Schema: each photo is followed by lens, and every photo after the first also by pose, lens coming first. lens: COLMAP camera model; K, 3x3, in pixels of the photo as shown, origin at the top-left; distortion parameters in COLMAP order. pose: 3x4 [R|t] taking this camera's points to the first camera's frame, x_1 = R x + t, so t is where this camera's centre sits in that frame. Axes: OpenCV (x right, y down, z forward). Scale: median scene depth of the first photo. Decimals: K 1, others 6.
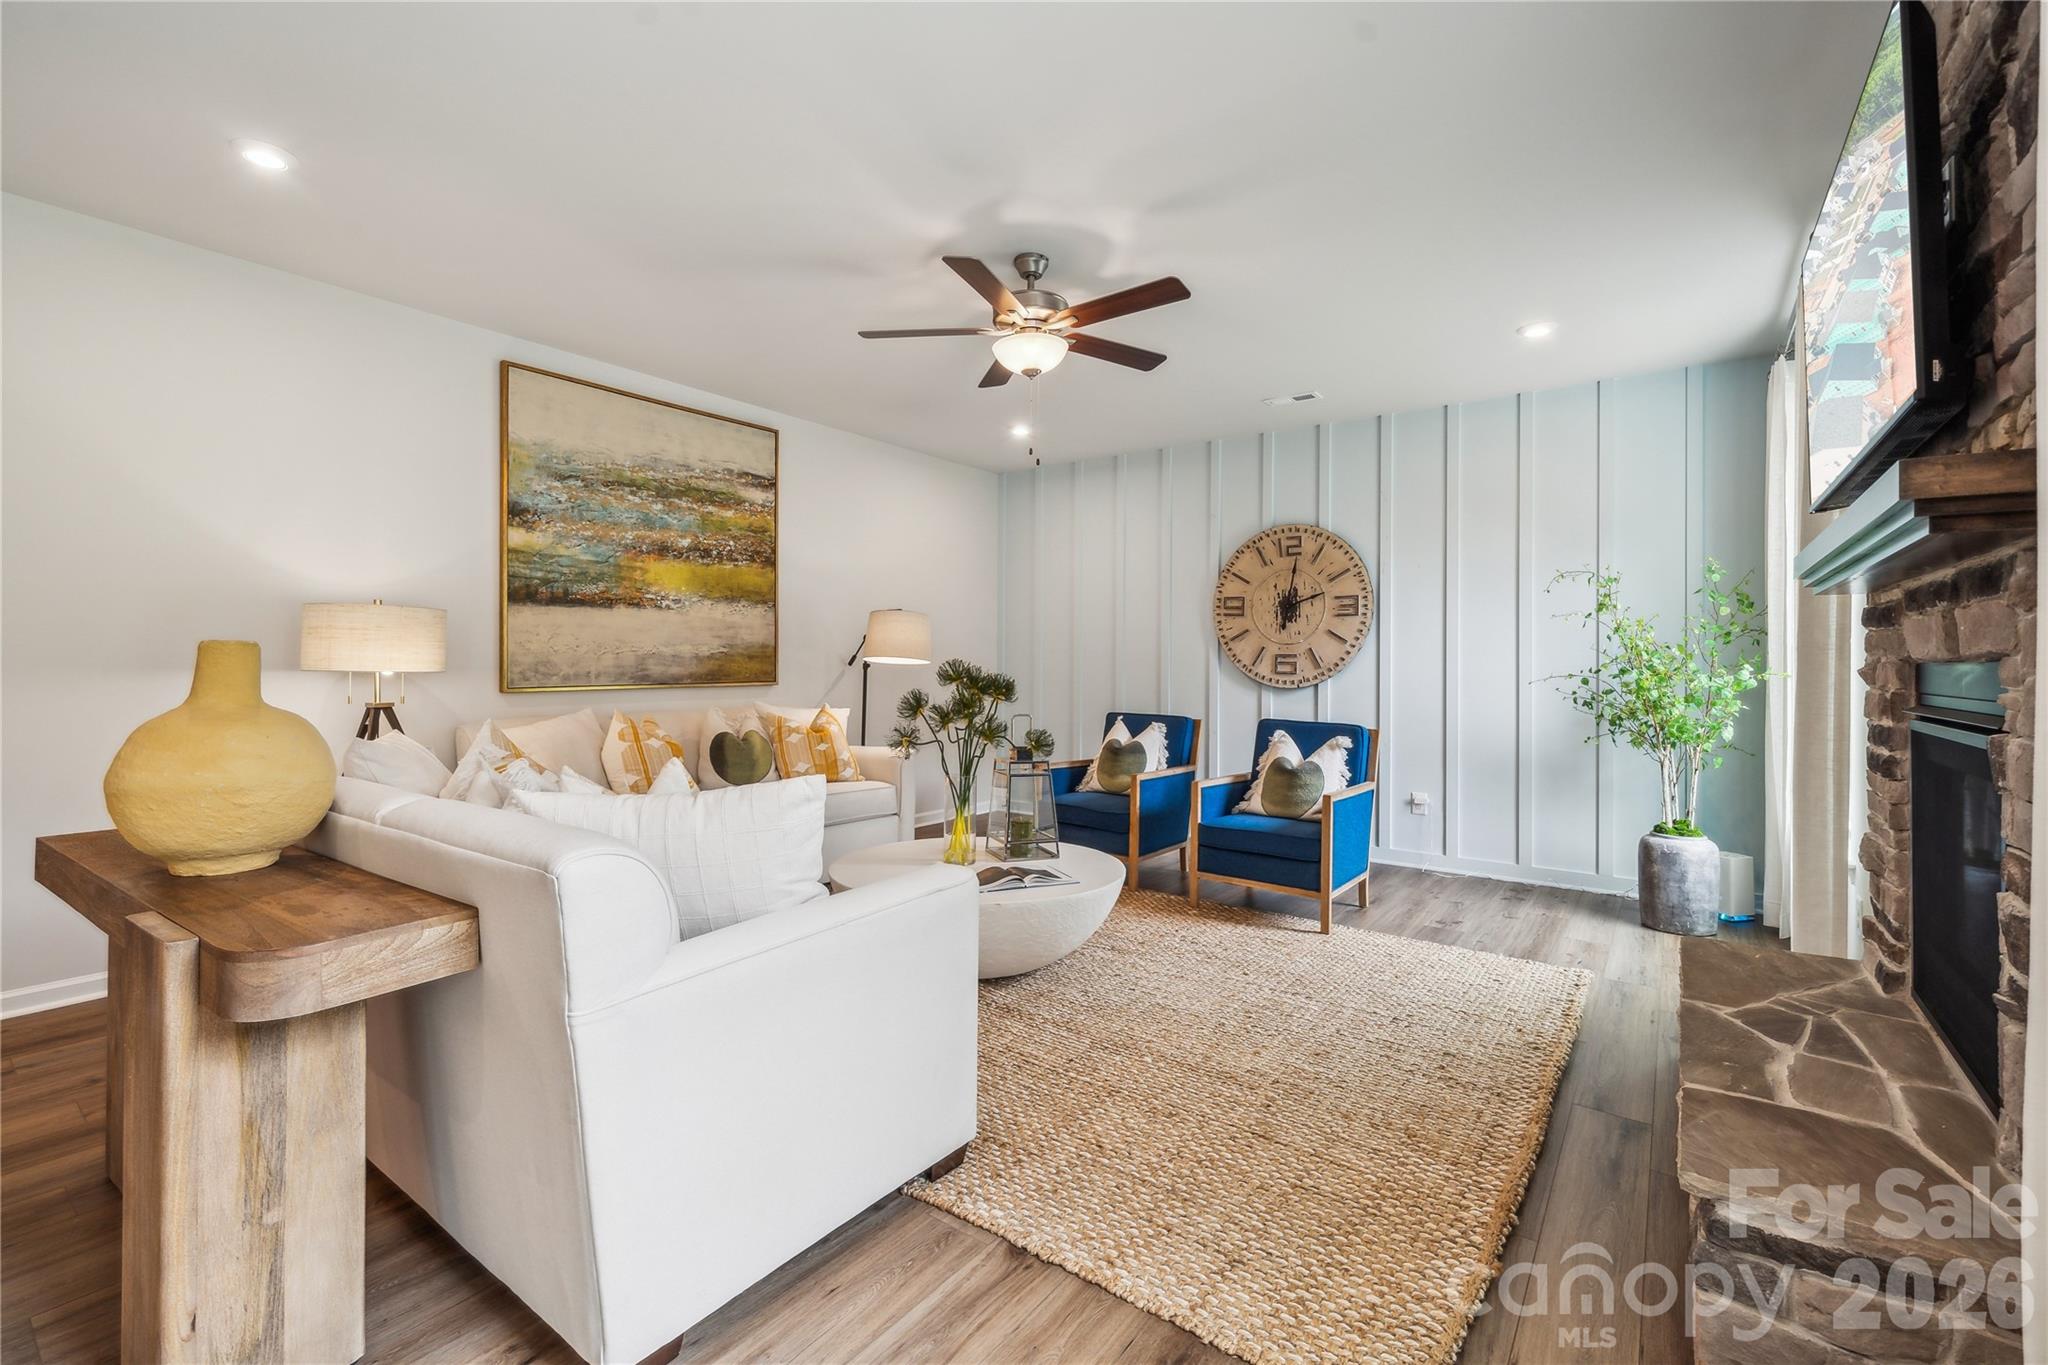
lens RADIAL K [[867.1, 0, 1038.1], [0, 867.1, 656.5], [0, 0, 1]] dist [-0.002100, 0.000373]
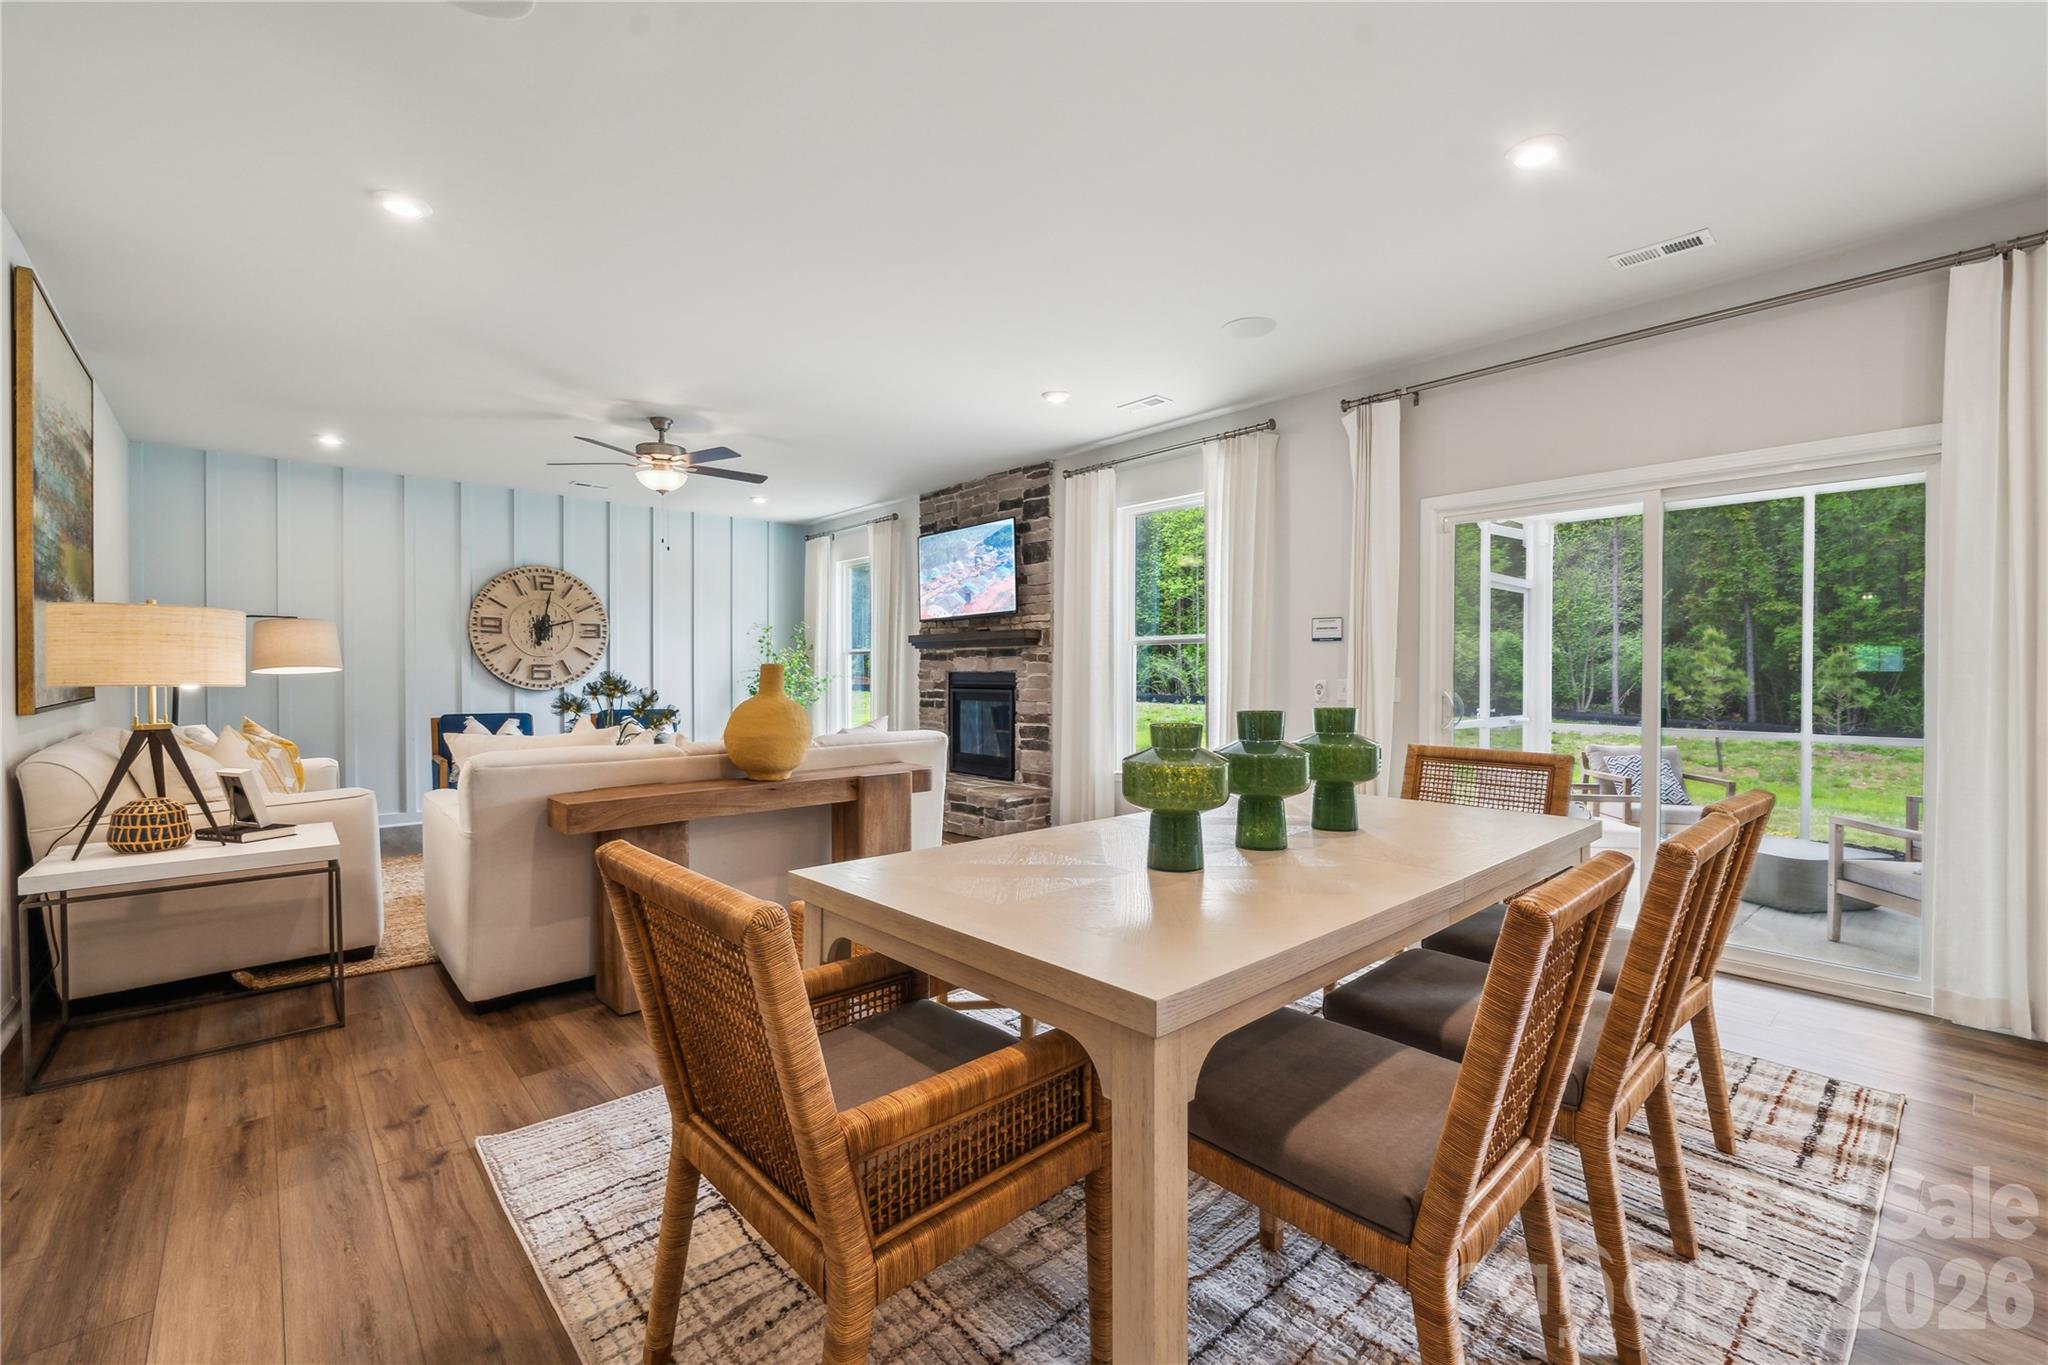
lens RADIAL K [[867.1, 0, 1034.9], [0, 867.1, 690.1], [0, 0, 1]] dist [-0.002100, 0.000373]
pose [[0.186008, -0.021509, 0.982313, -1.145339], [-0.012408, 0.999629, 0.024238, -0.006394], [-0.982470, -0.016696, 0.185672, 0.016868]]
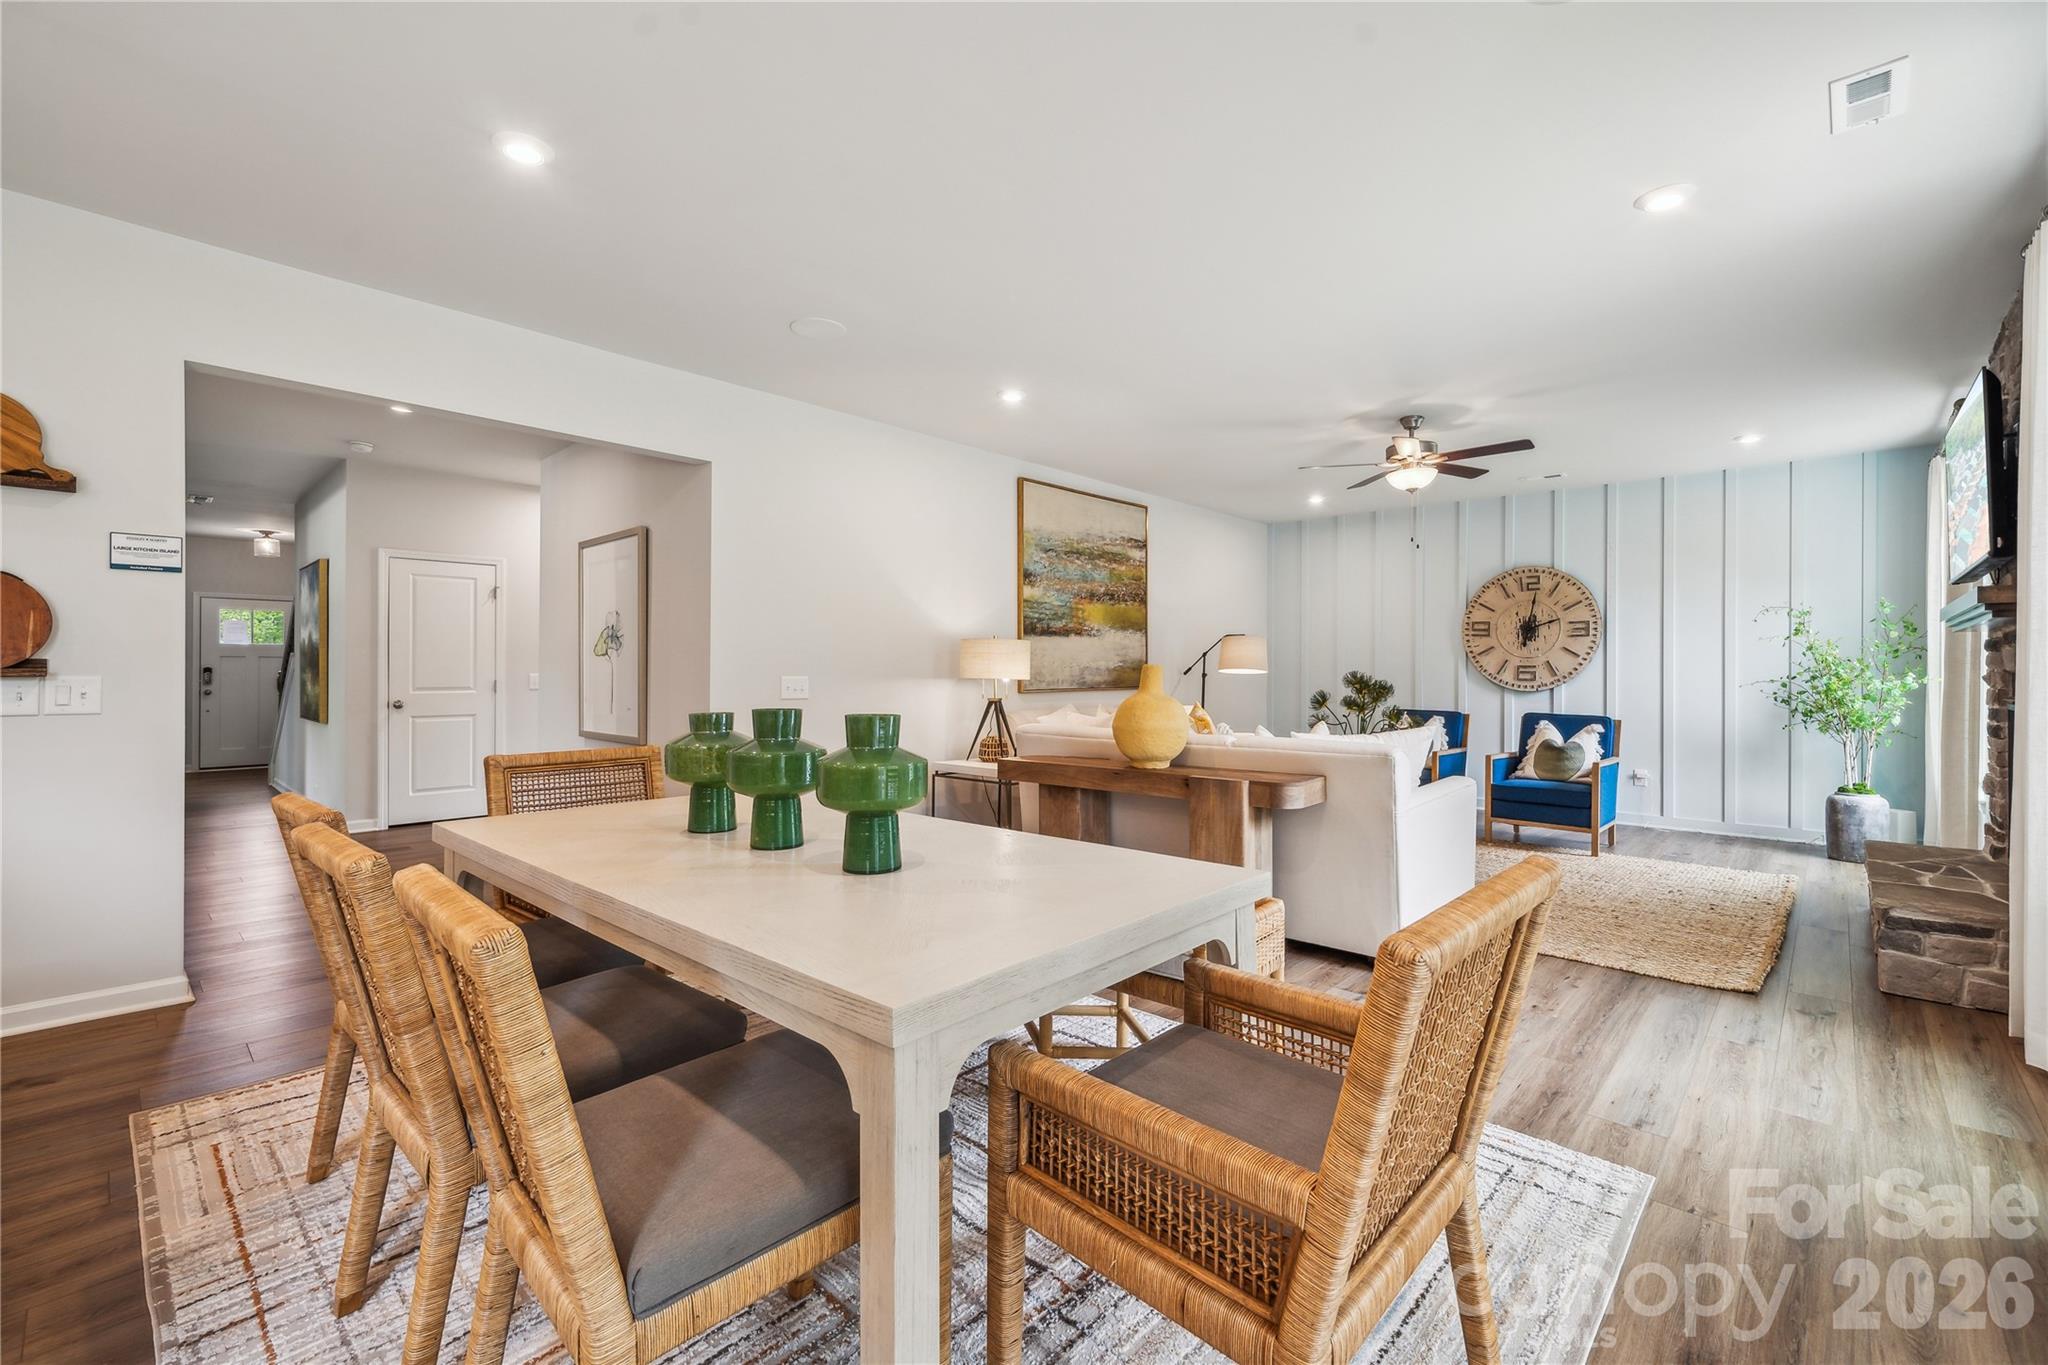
lens RADIAL K [[867.1, 0, 1036.2], [0, 867.1, 670.6], [0, 0, 1]] dist [-0.002100, 0.000373]
pose [[0.993959, -0.002910, -0.109715, -0.406350], [0.003631, 0.999973, 0.006372, -0.007624], [0.109694, -0.006732, 0.993943, -0.510701]]
